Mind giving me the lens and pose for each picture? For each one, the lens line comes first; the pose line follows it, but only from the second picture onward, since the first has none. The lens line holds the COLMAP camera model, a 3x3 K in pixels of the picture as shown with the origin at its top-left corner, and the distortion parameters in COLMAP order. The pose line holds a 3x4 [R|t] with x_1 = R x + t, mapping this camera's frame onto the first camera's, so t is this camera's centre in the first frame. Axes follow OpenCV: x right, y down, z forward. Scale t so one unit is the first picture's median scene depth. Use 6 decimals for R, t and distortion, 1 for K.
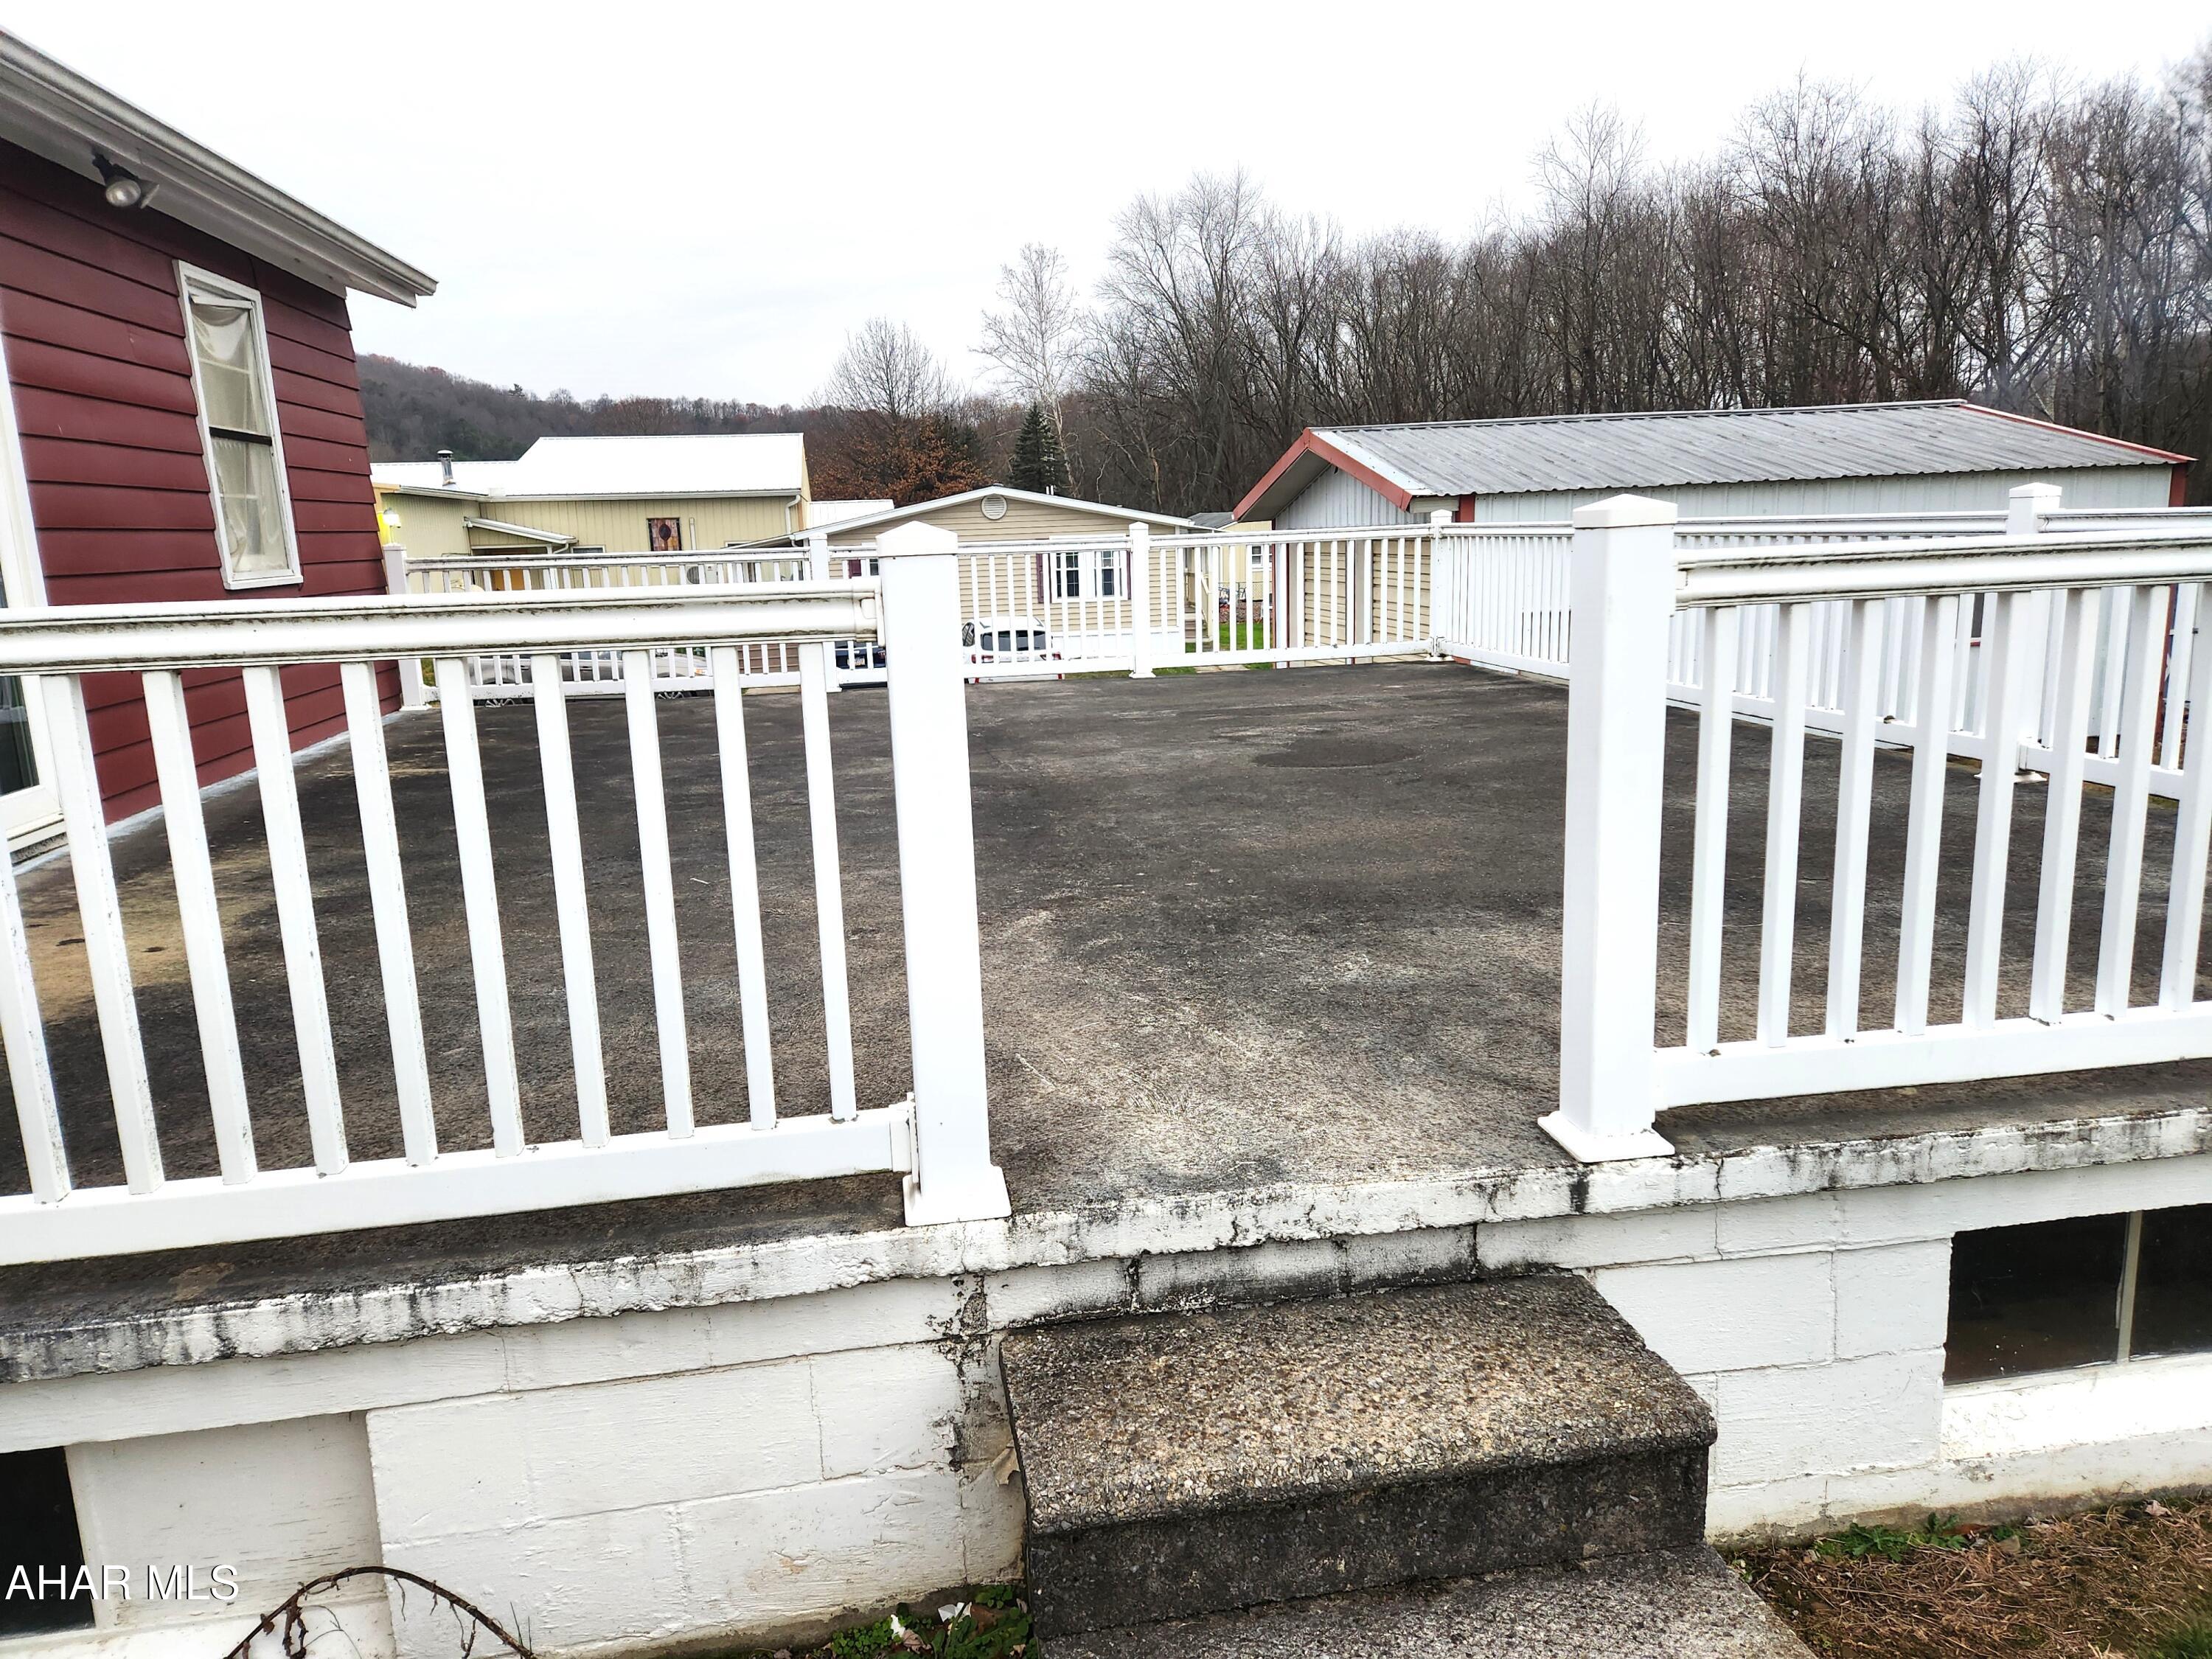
lens RADIAL K [[1518.9, 0, 1106.0], [0, 1518.9, 829.5], [0, 0, 1]] dist [0.026108, 0.000201]
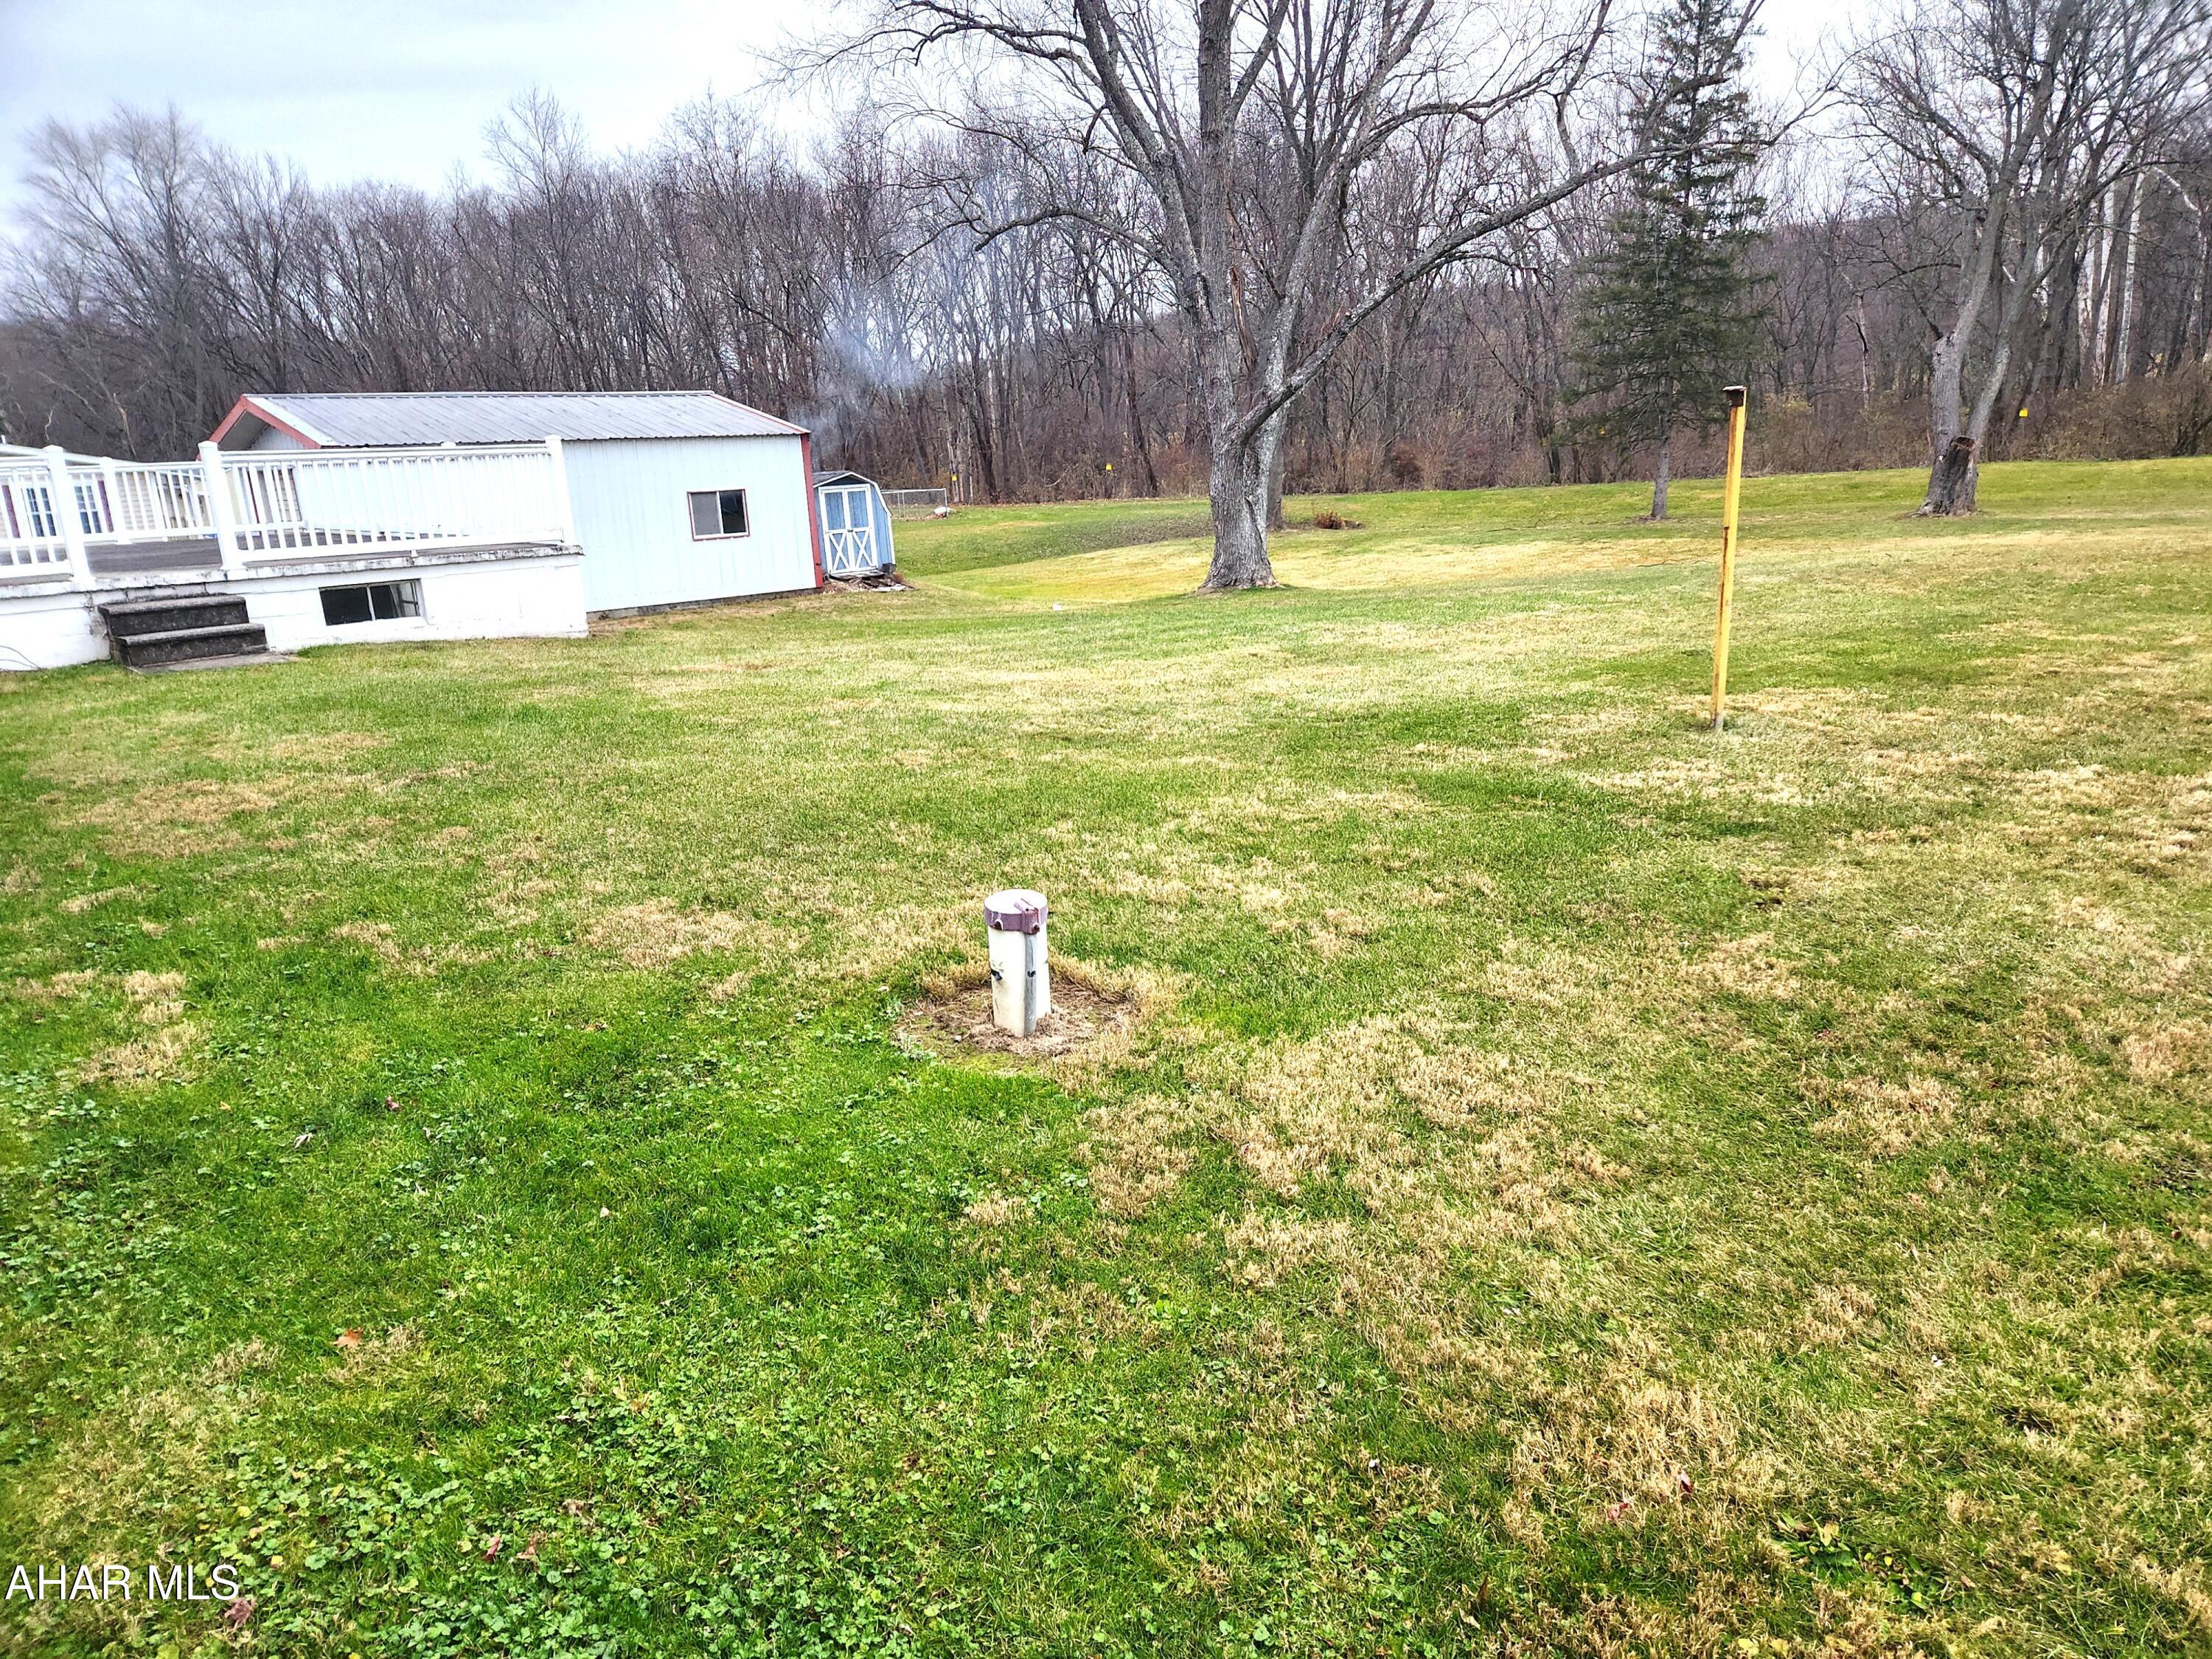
lens RADIAL K [[1518.9, 0, 1106.0], [0, 1518.9, 829.5], [0, 0, 1]] dist [0.026108, 0.000201]
pose [[0.833625, -0.128642, 0.537140, -0.003039], [0.113071, 0.991650, 0.062012, 0.029492], [-0.540633, 0.009040, 0.841210, -0.134116]]
